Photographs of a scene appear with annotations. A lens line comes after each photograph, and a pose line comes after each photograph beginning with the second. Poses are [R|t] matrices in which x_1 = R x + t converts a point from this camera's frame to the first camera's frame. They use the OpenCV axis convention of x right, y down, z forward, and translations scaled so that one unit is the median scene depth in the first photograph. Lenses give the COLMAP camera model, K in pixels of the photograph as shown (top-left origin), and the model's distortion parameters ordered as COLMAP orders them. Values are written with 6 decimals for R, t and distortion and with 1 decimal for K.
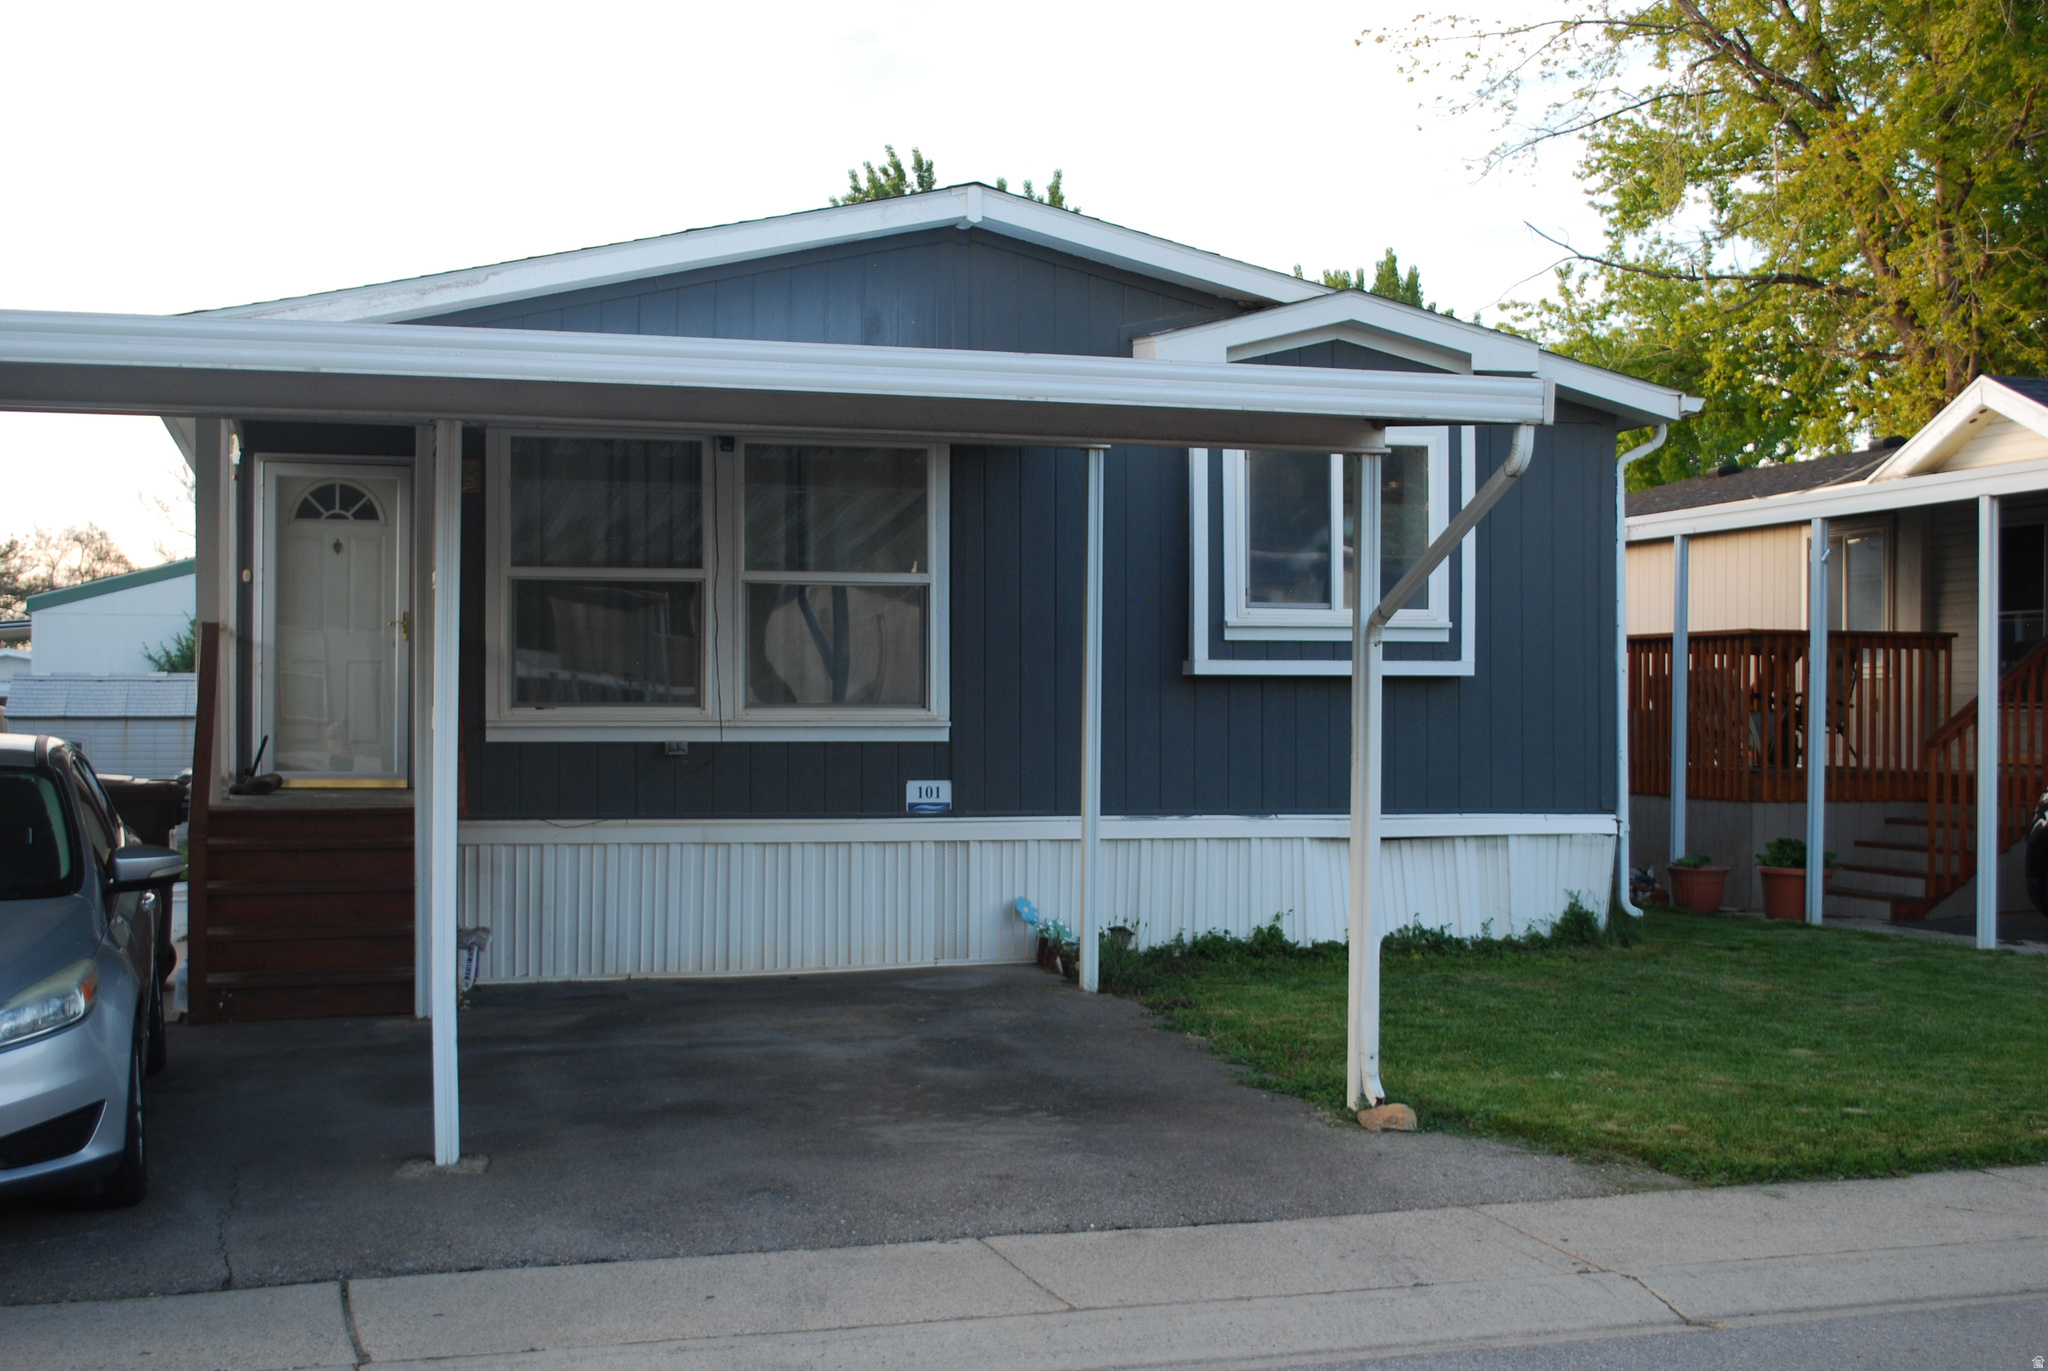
lens RADIAL K [[2622.1, 0, 1024.0], [0, 2622.1, 685.5], [0, 0, 1]] dist [0.028078, 0.090767]
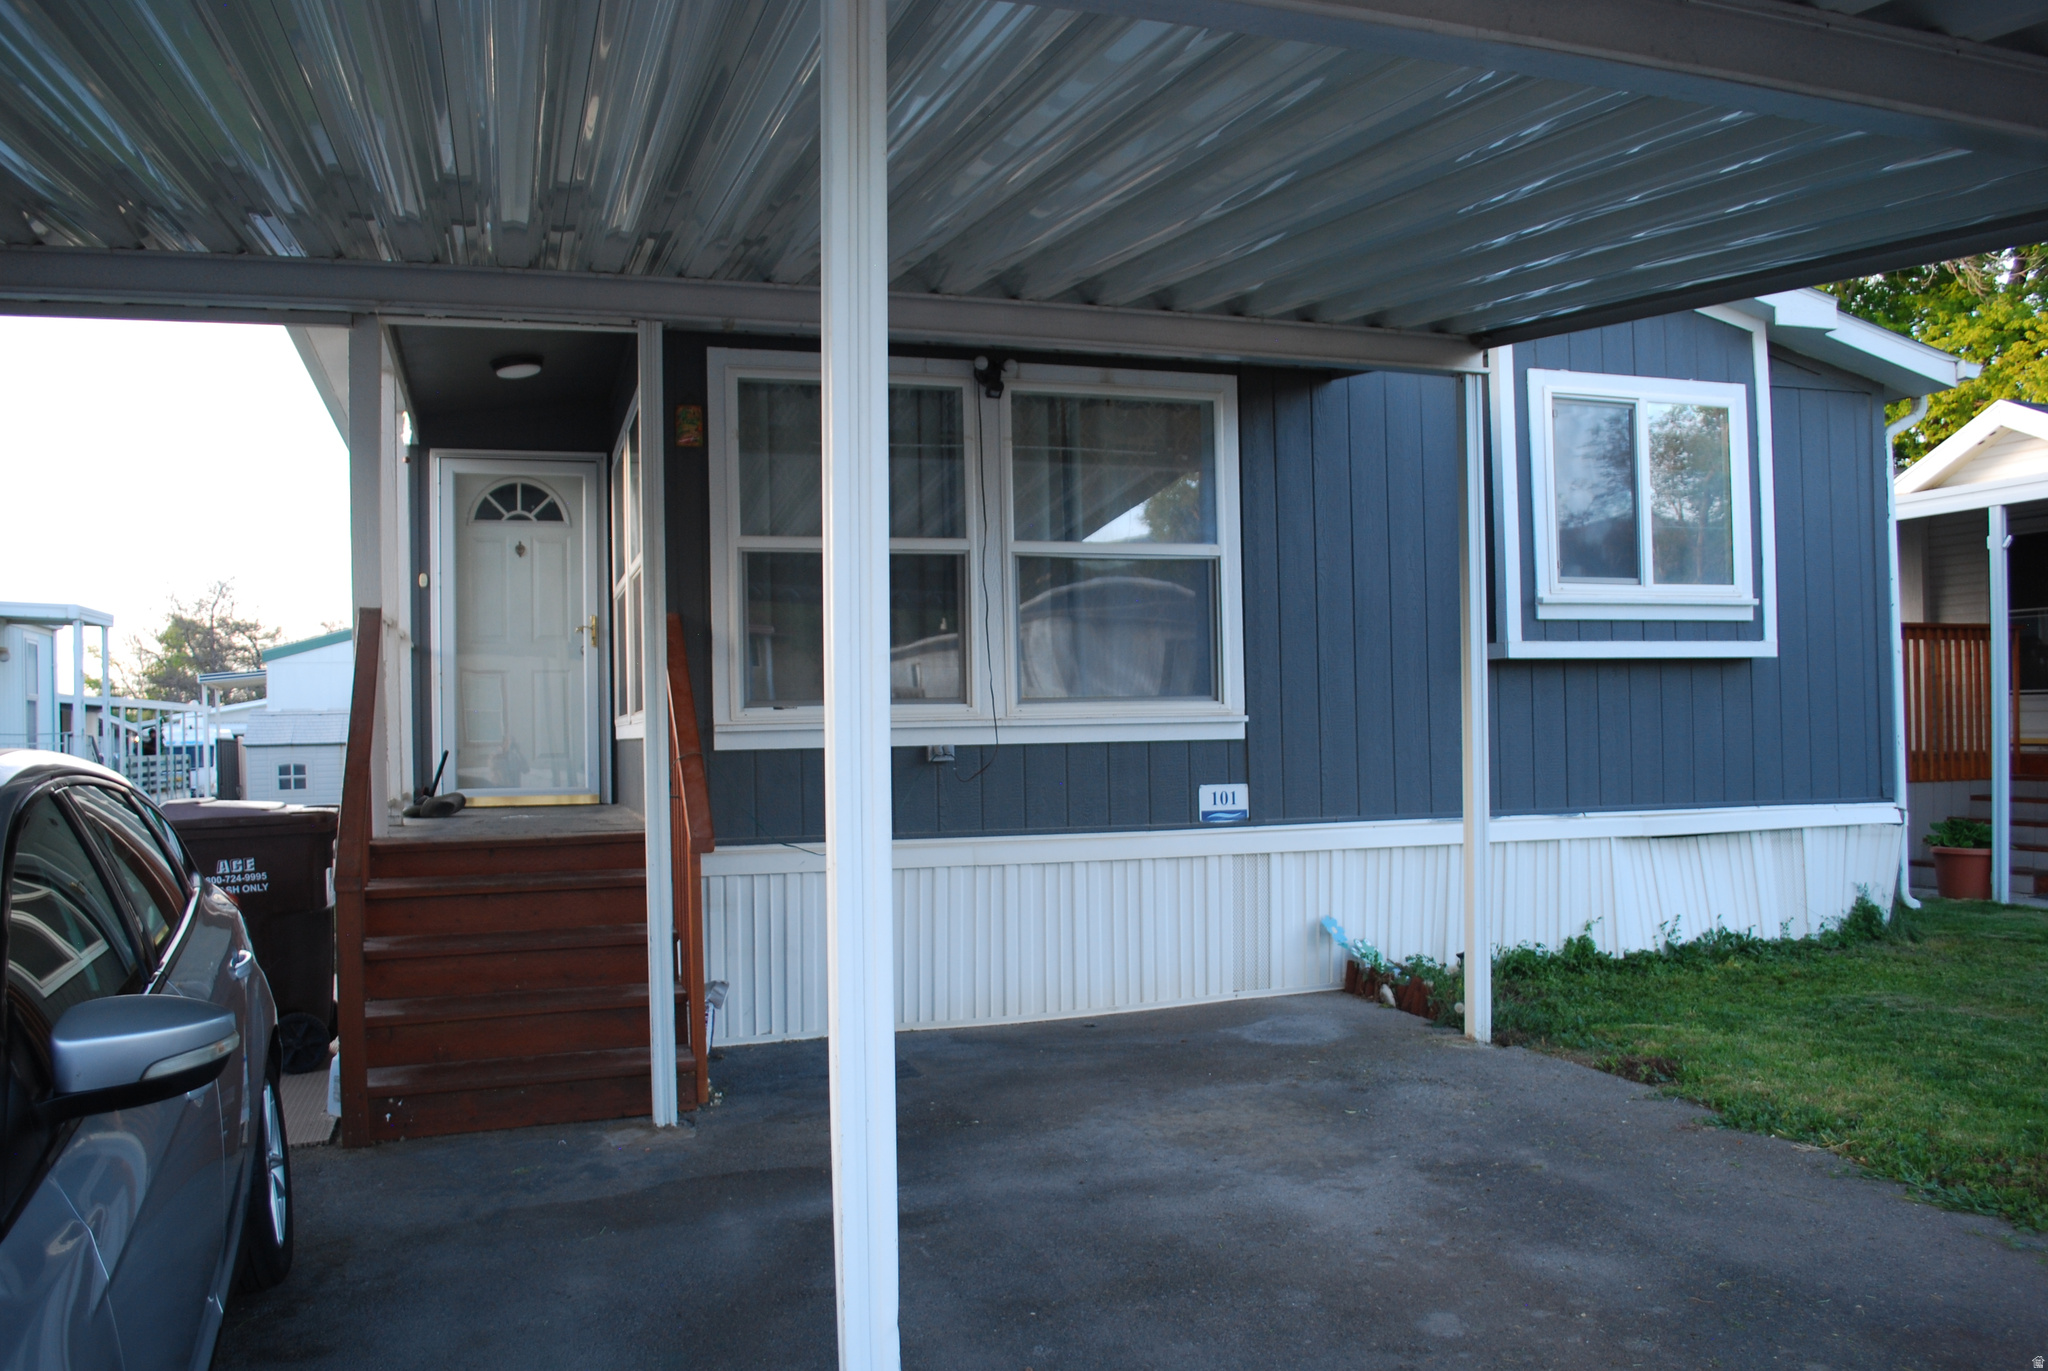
lens RADIAL K [[1621.5, 0, 1019.6], [0, 1621.5, 705.5], [0, 0, 1]] dist [-0.026618, 0.002452]
pose [[0.998264, -0.020462, 0.055235, -0.127261], [0.020830, 0.999764, -0.006095, 0.011566], [-0.055097, 0.007235, 0.998455, 0.453273]]
